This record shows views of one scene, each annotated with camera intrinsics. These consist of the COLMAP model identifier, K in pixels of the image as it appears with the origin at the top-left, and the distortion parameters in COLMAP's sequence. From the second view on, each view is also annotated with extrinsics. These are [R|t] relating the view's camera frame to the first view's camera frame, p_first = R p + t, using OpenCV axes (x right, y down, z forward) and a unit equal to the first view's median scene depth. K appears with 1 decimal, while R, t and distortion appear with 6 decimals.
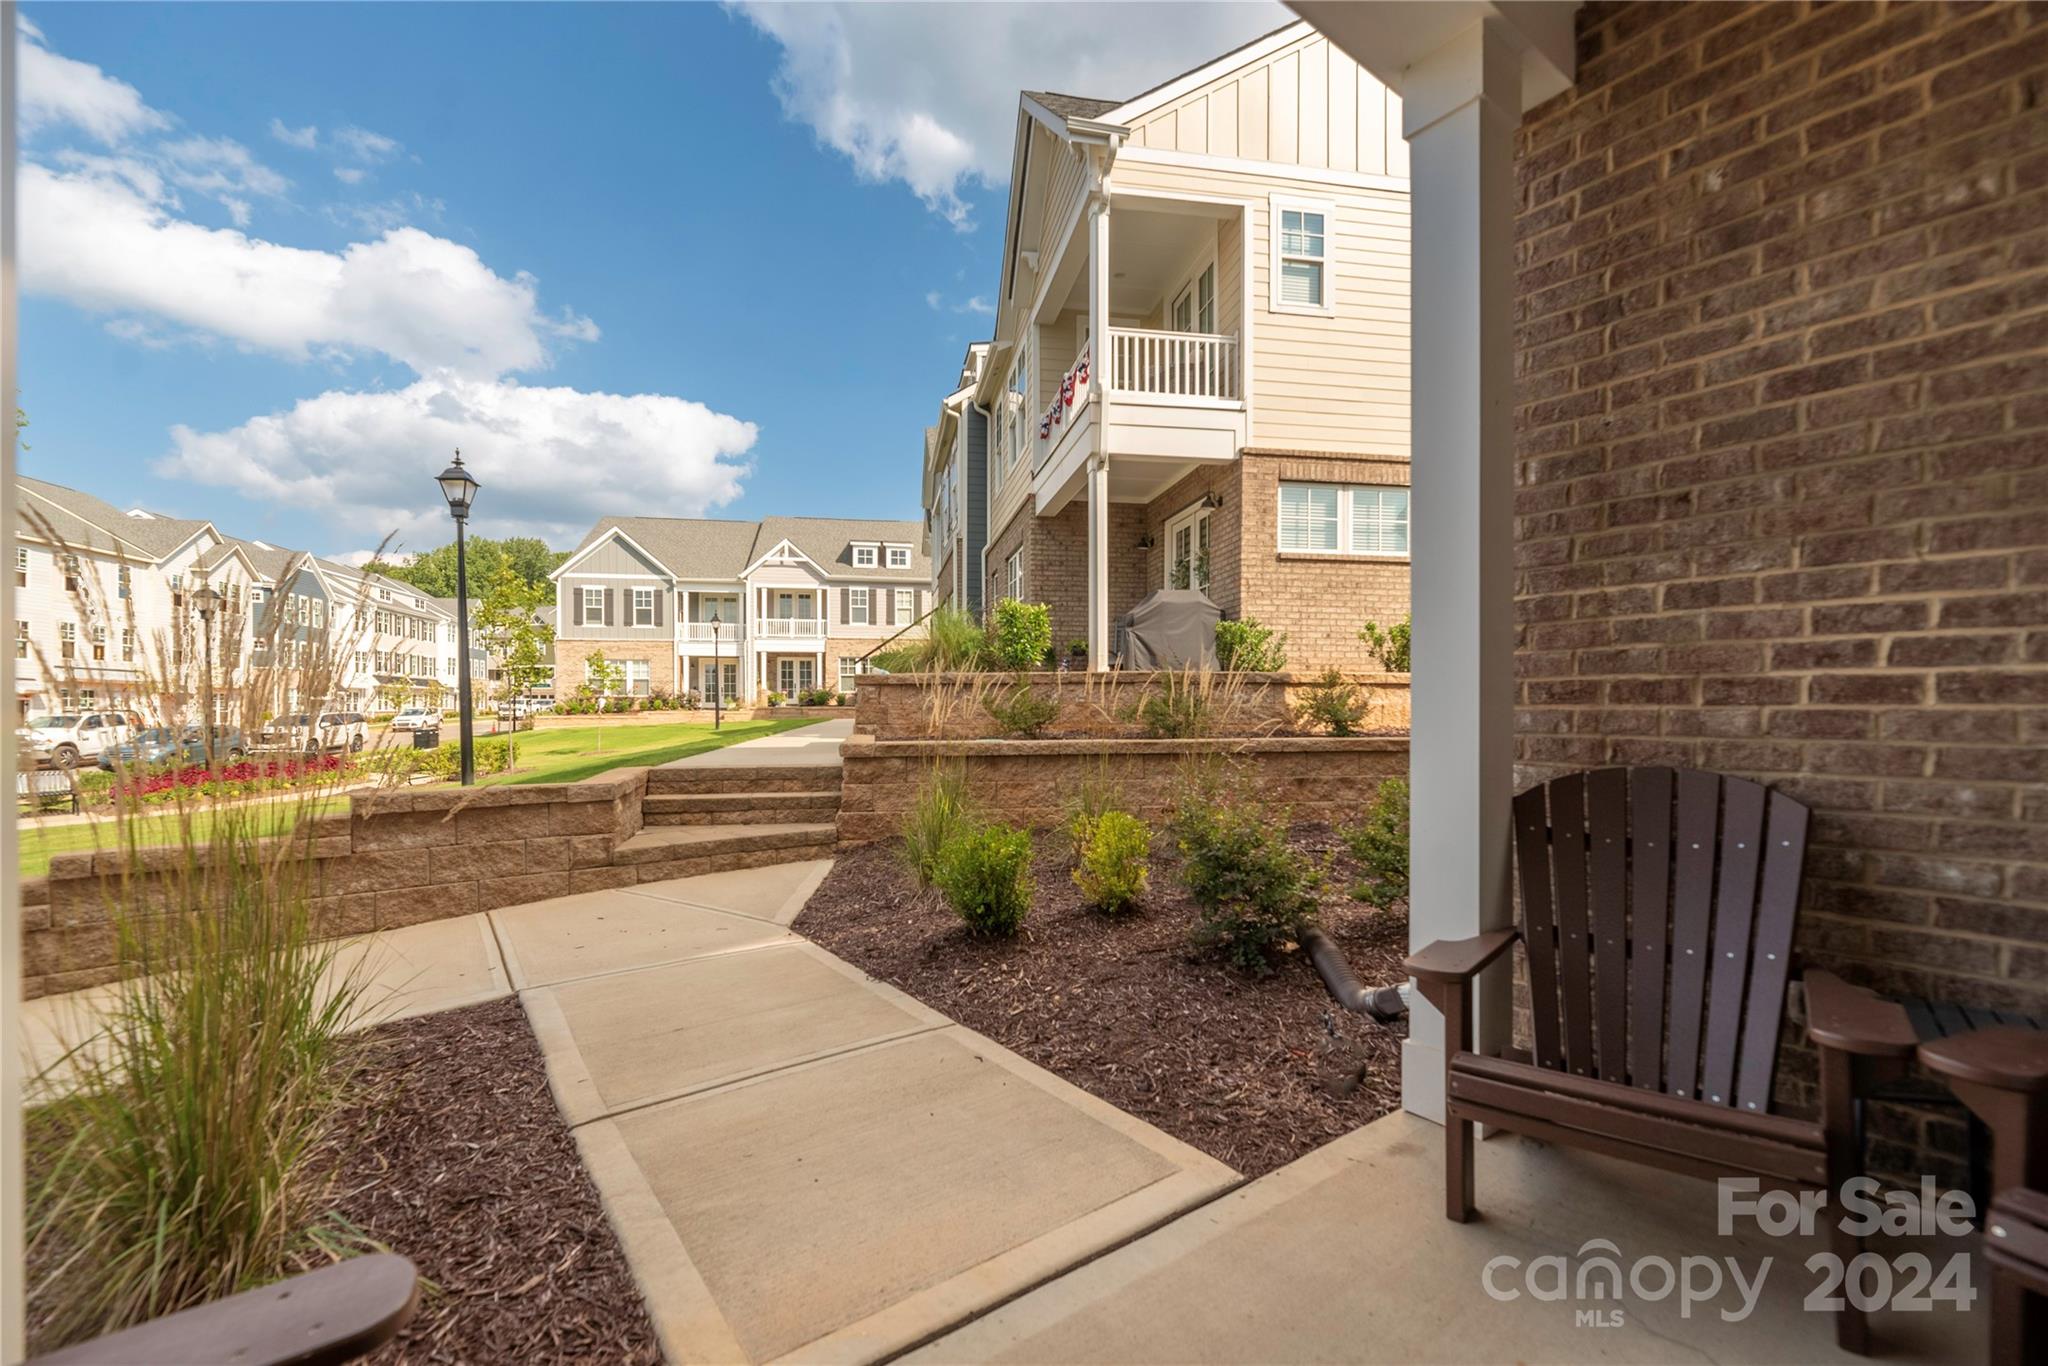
lens RADIAL K [[865.9, 0, 1029.1], [0, 865.9, 713.4], [0, 0, 1]] dist [0.000575, -0.000079]
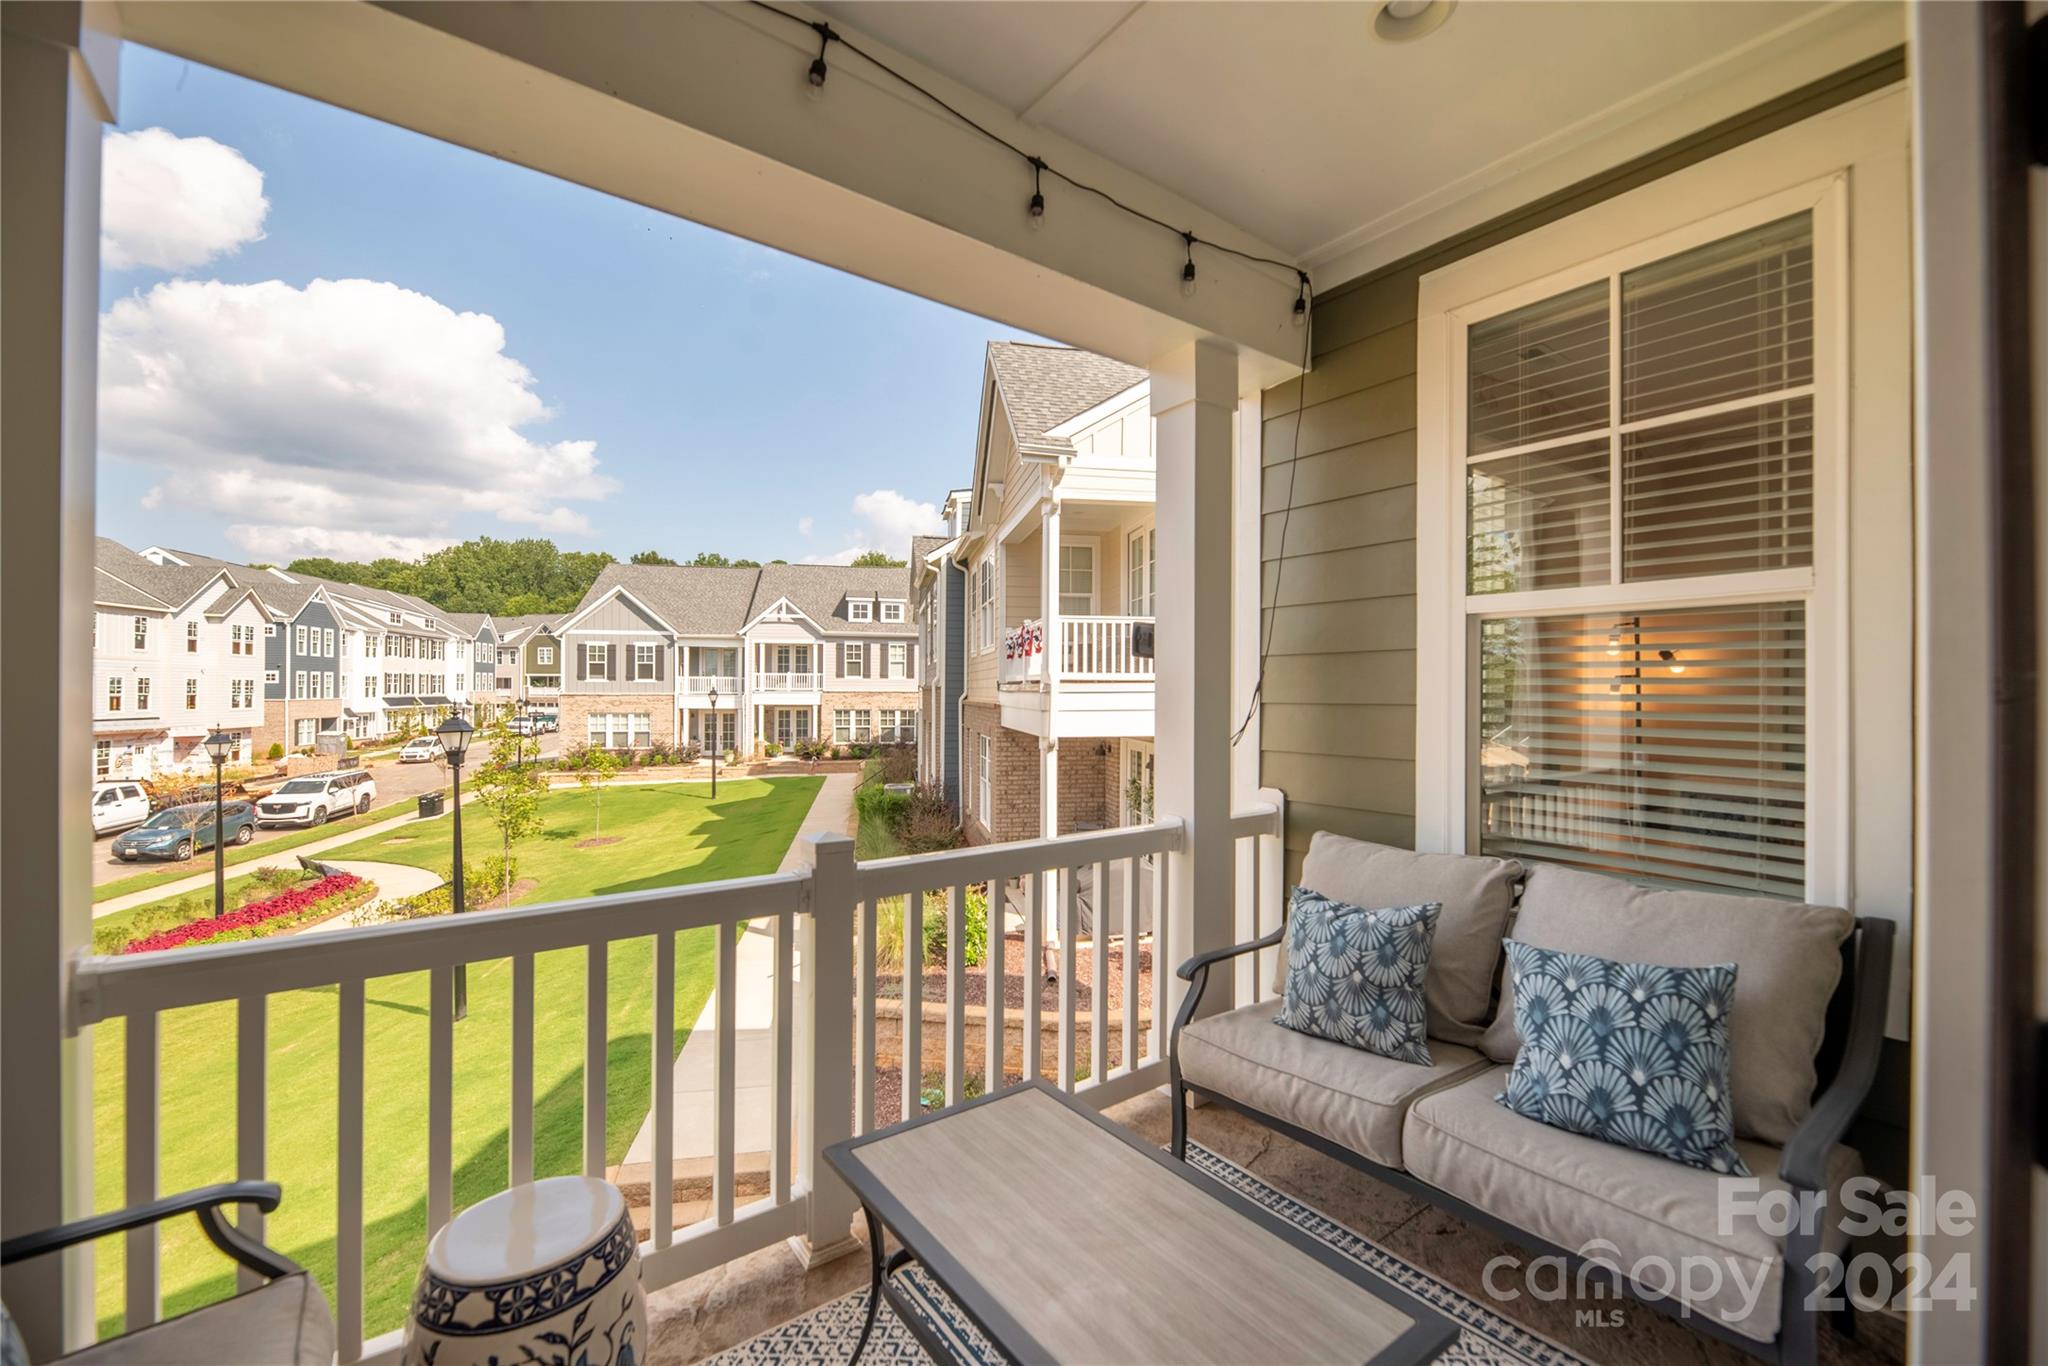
lens RADIAL K [[842.1, 0, 1036.8], [0, 842.1, 682.4], [0, 0, 1]] dist [0.005653, -0.004420]
pose [[0.999933, 0.005946, 0.009937, 0.014110], [-0.005851, 0.999938, -0.009470, -0.092038], [-0.009992, 0.009411, 0.999906, -0.014268]]
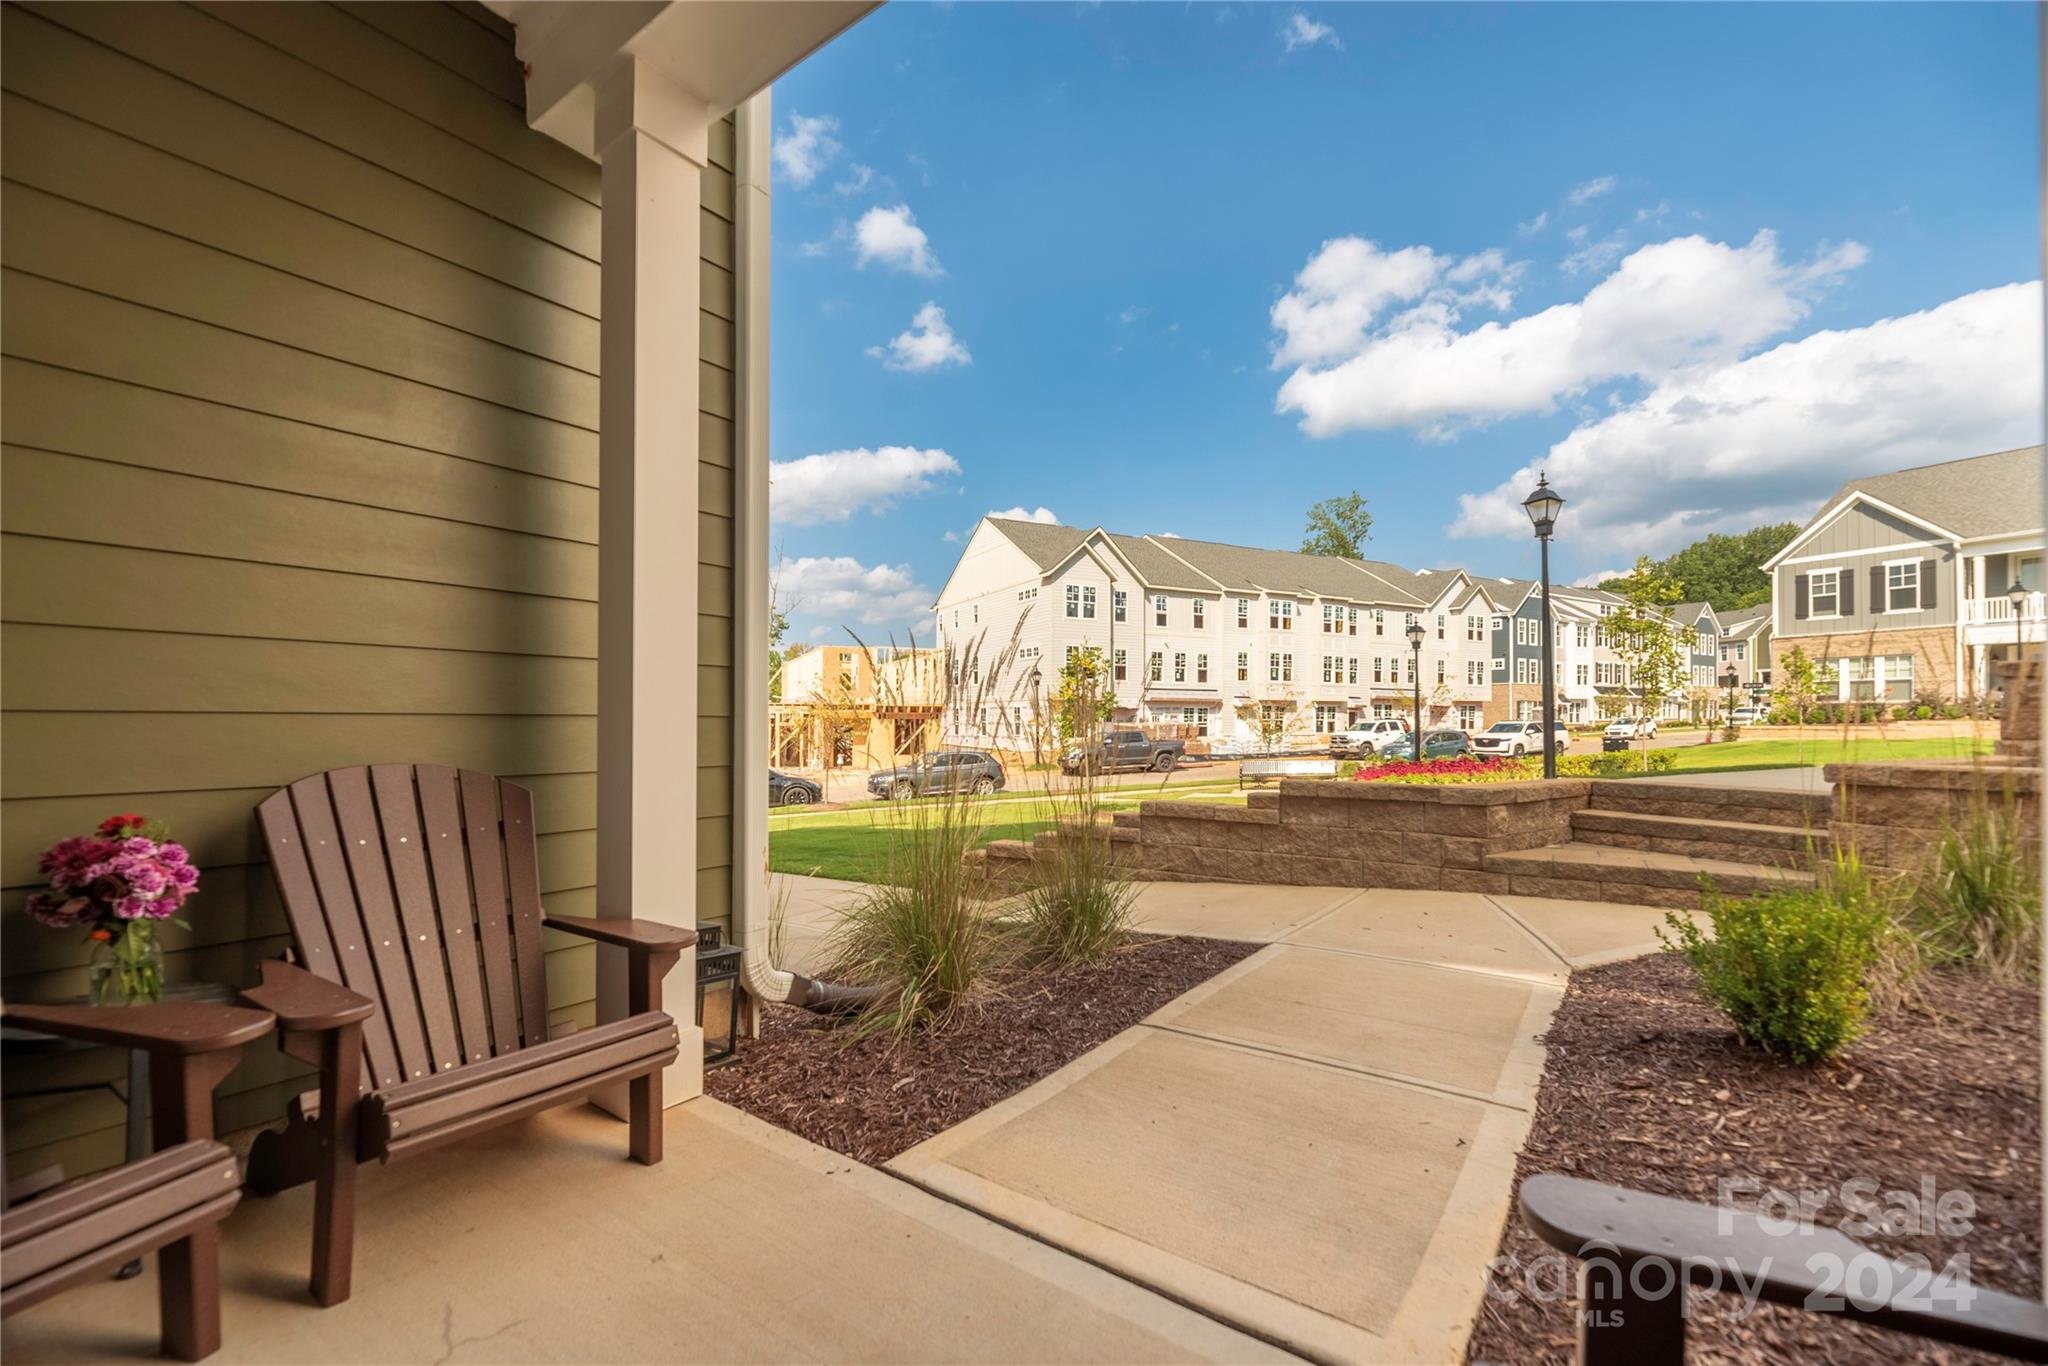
lens RADIAL K [[846.3, 0, 1017.8], [0, 846.3, 716.4], [0, 0, 1]] dist [-0.008502, 0.004300]
pose [[0.296563, -0.001849, -0.955011, 0.038385], [-0.005380, 0.999979, -0.003606, 0.000310], [0.954998, 0.006208, 0.296547, 0.024547]]
